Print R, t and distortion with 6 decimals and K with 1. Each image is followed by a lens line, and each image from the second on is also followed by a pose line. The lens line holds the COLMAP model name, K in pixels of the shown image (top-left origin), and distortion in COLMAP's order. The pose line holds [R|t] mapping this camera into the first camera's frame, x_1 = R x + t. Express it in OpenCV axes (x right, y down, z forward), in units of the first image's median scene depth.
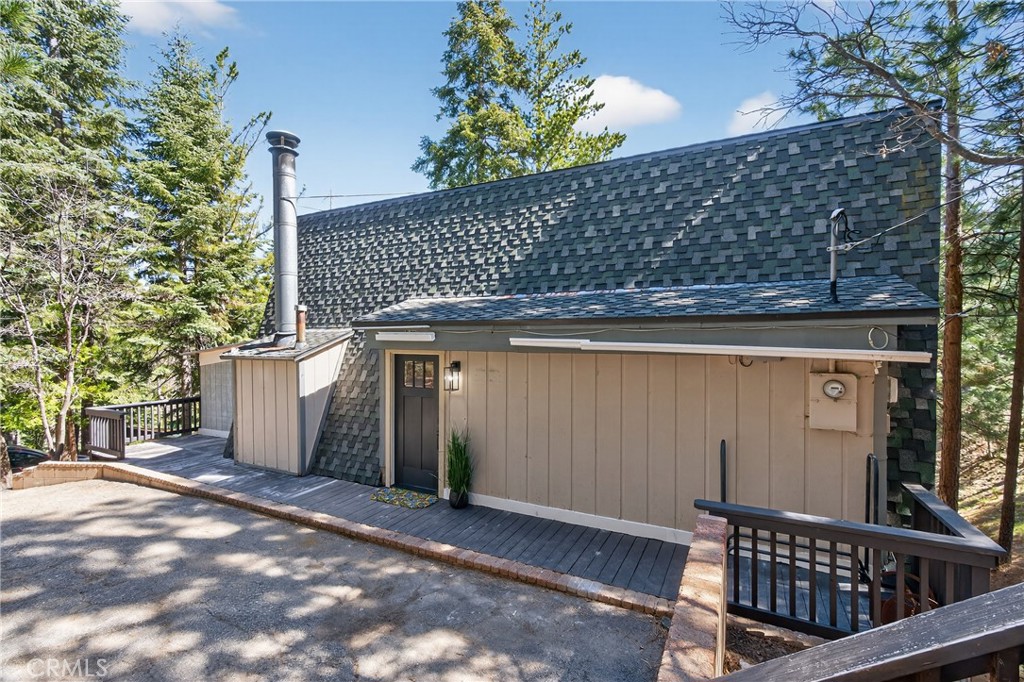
lens RADIAL K [[454.3, 0, 512.0], [0, 454.3, 341.0], [0, 0, 1]] dist [-0.009764, -0.000050]
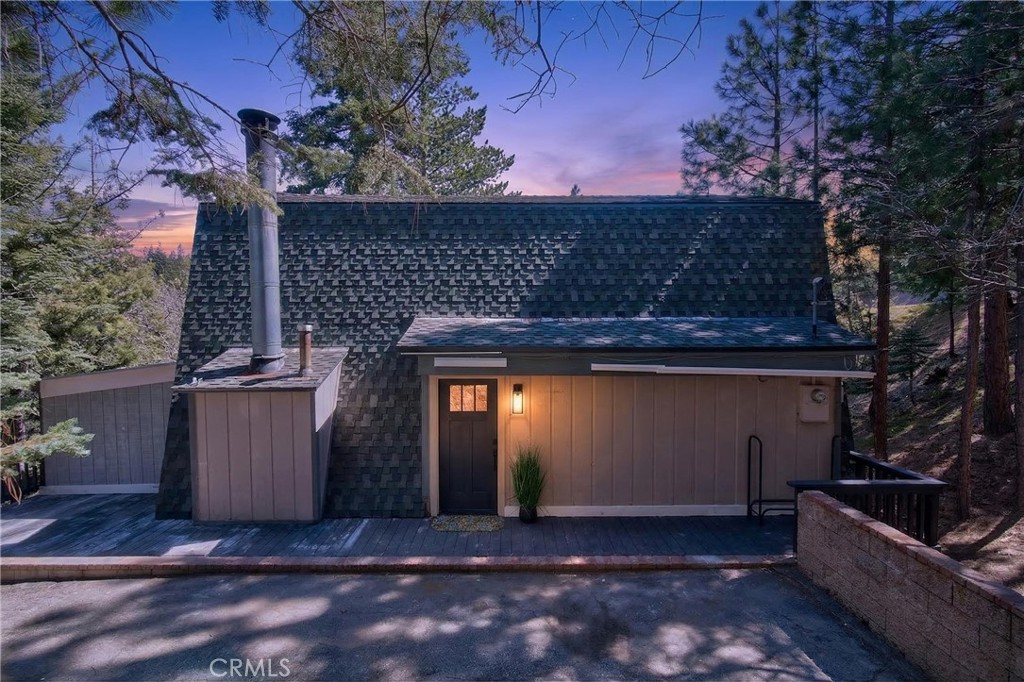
lens RADIAL K [[448.6, 0, 512.0], [0, 448.6, 341.0], [0, 0, 1]] dist [-0.002053, 0.000067]
pose [[0.888062, -0.015780, 0.459452, -0.558729], [0.004021, 0.999639, 0.026561, -0.076711], [-0.459705, -0.021741, 0.887805, 0.079975]]
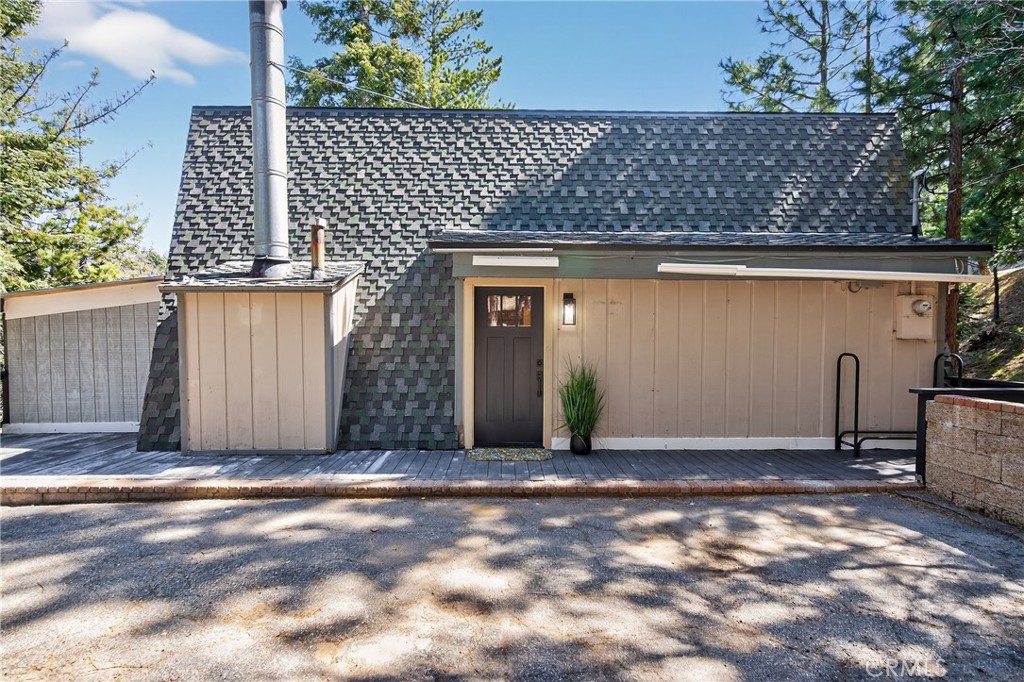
lens RADIAL K [[448.6, 0, 512.0], [0, 448.6, 341.0], [0, 0, 1]] dist [-0.002053, 0.000067]
pose [[0.883697, -0.007753, 0.467996, -0.581233], [-0.001013, 0.999829, 0.018477, 0.111820], [-0.468059, -0.016802, 0.883537, 0.248339]]
